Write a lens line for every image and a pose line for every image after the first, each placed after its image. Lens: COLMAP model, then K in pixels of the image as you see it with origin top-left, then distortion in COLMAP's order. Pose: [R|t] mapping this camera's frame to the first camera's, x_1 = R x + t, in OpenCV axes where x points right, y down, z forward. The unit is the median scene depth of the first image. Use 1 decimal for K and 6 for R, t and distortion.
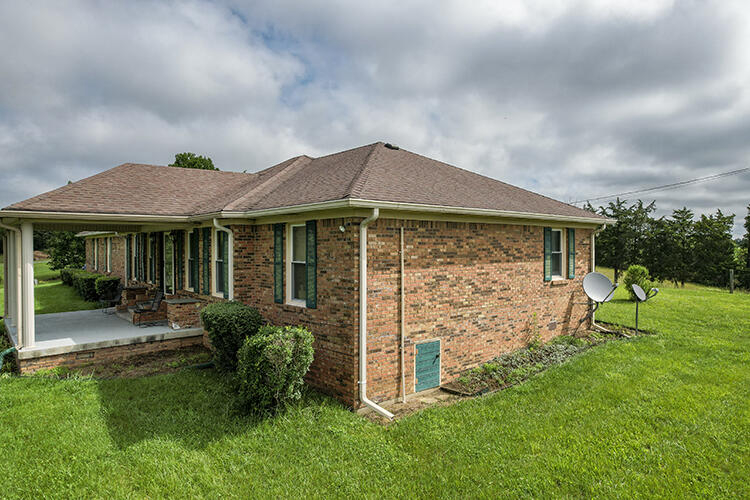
lens RADIAL K [[477.7, 0, 373.8], [0, 477.7, 250.8], [0, 0, 1]] dist [-0.032783, 0.002946]
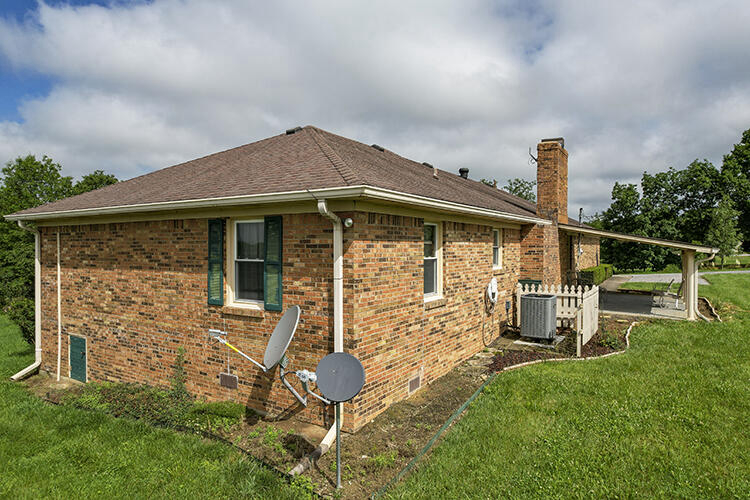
lens RADIAL K [[477.7, 0, 374.5], [0, 477.7, 249.7], [0, 0, 1]] dist [-0.032783, 0.002946]
pose [[0.292370, 0.012724, -0.956220, 1.190539], [-0.004934, 0.999918, 0.011797, -0.020735], [0.956292, 0.001269, 0.292409, 1.184553]]
